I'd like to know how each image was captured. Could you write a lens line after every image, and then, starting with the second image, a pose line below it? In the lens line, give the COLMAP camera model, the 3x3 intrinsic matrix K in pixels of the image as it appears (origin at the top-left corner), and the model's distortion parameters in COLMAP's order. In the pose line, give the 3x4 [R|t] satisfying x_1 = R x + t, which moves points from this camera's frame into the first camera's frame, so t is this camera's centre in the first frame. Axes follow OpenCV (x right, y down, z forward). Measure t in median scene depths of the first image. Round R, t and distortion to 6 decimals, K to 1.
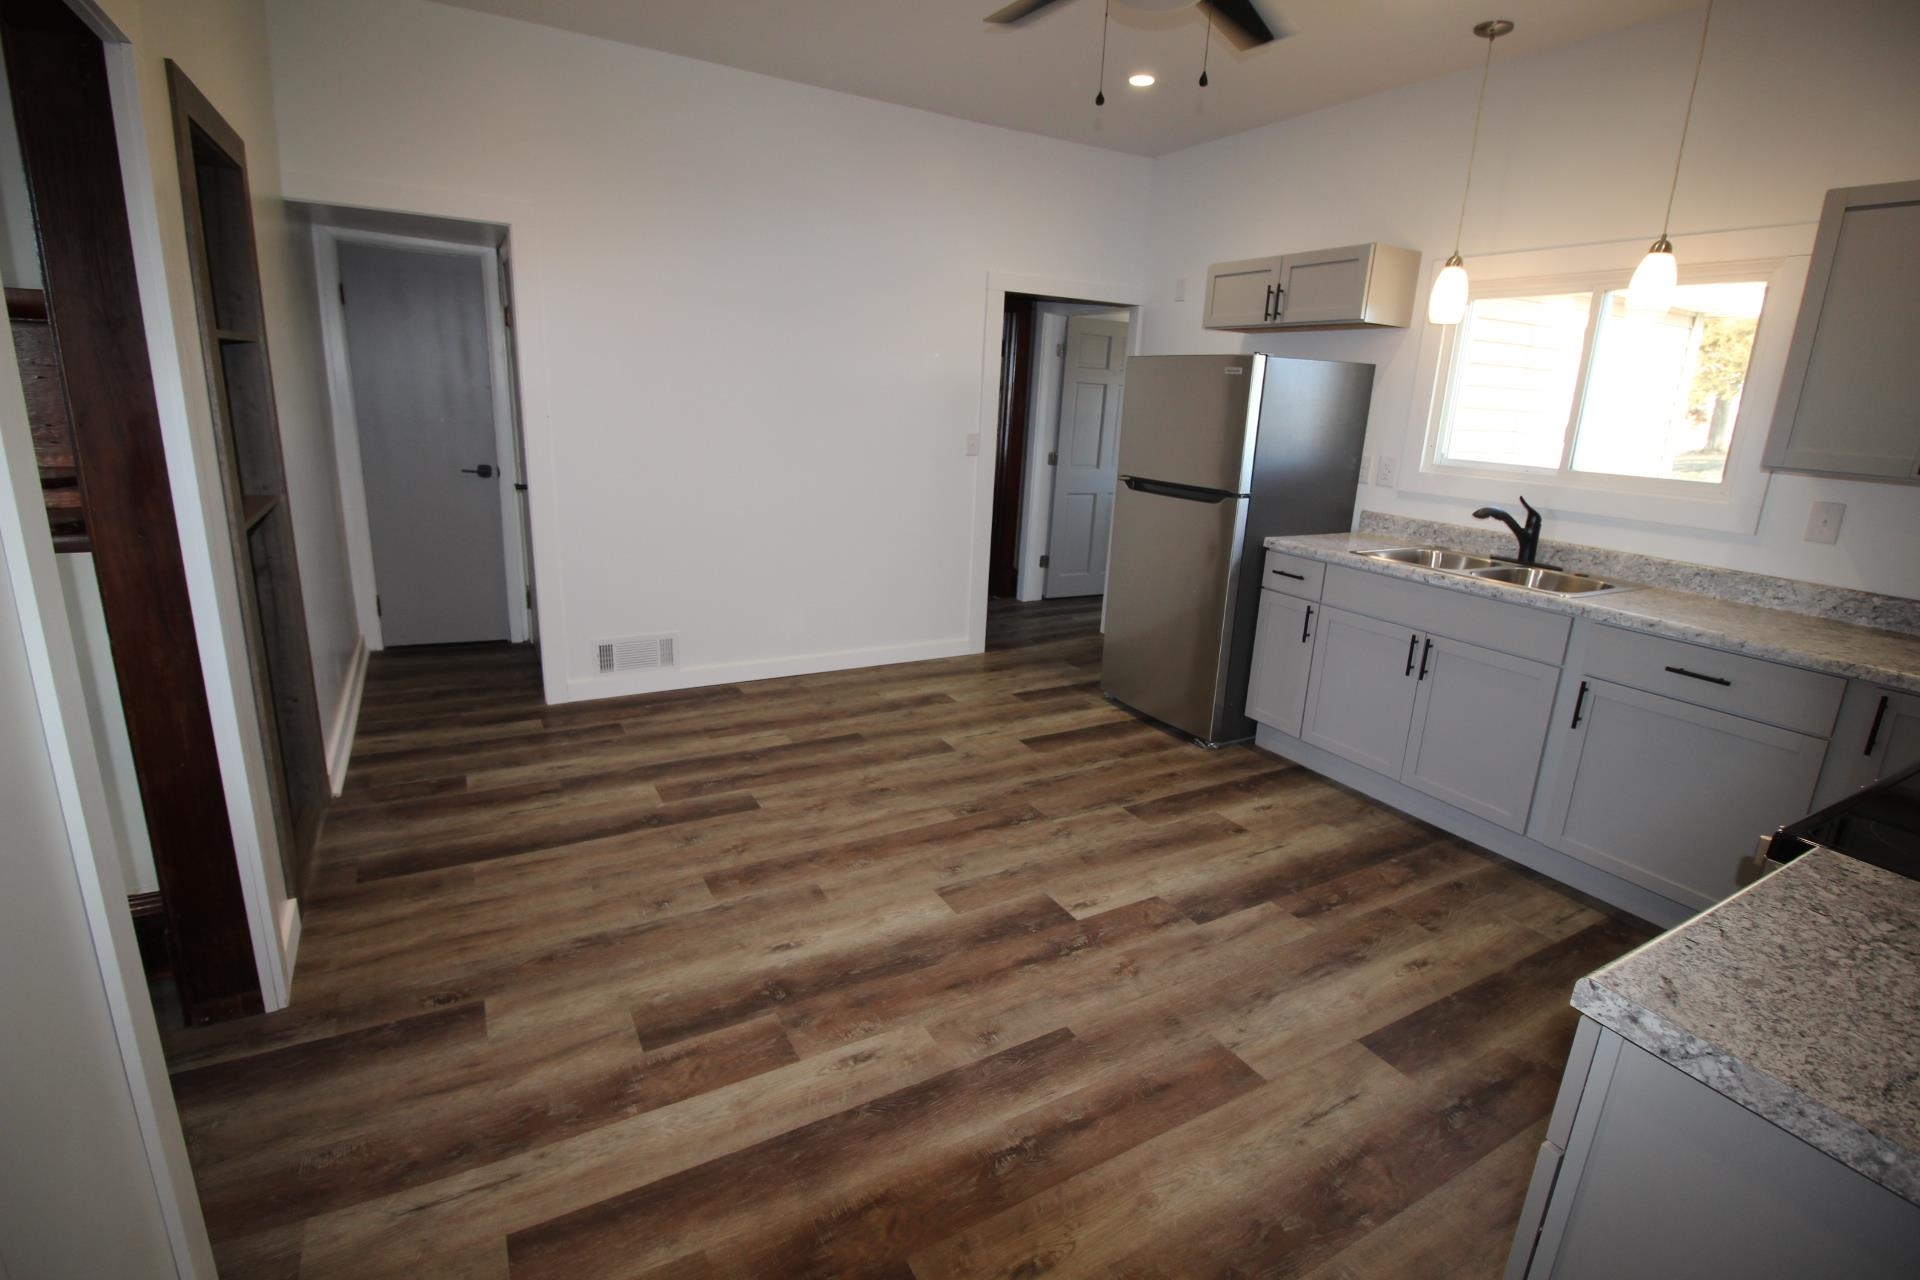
lens RADIAL K [[888.2, 0, 958.3], [0, 888.2, 620.4], [0, 0, 1]] dist [-0.003202, -0.010883]
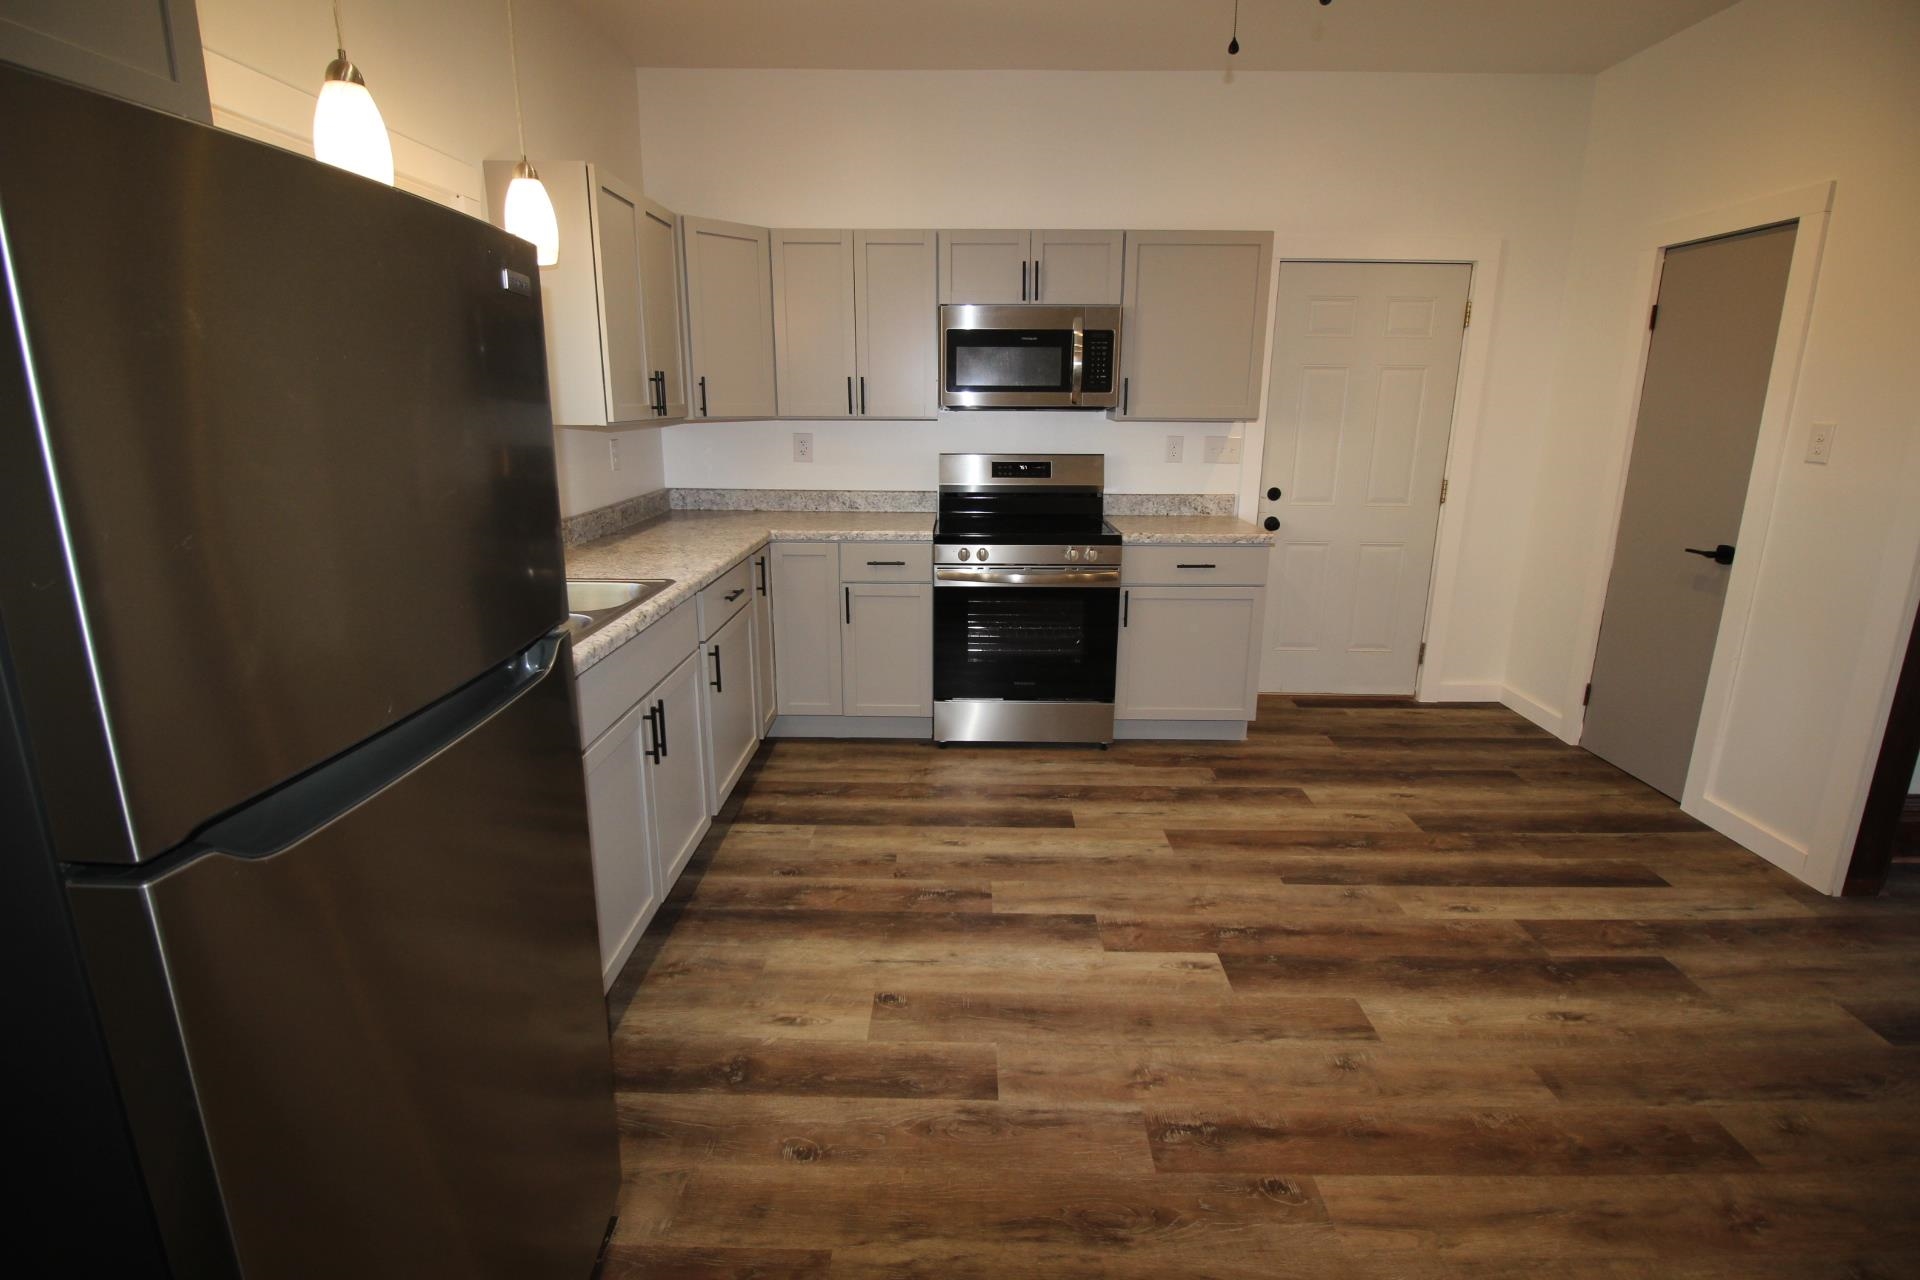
lens RADIAL K [[888.2, 0, 958.2], [0, 888.2, 620.6], [0, 0, 1]] dist [-0.003202, -0.010883]
pose [[-0.860334, -0.174846, 0.478805, -0.014964], [0.080750, 0.880718, 0.466706, -0.365736], [-0.503294, 0.440187, -0.743593, 1.430039]]
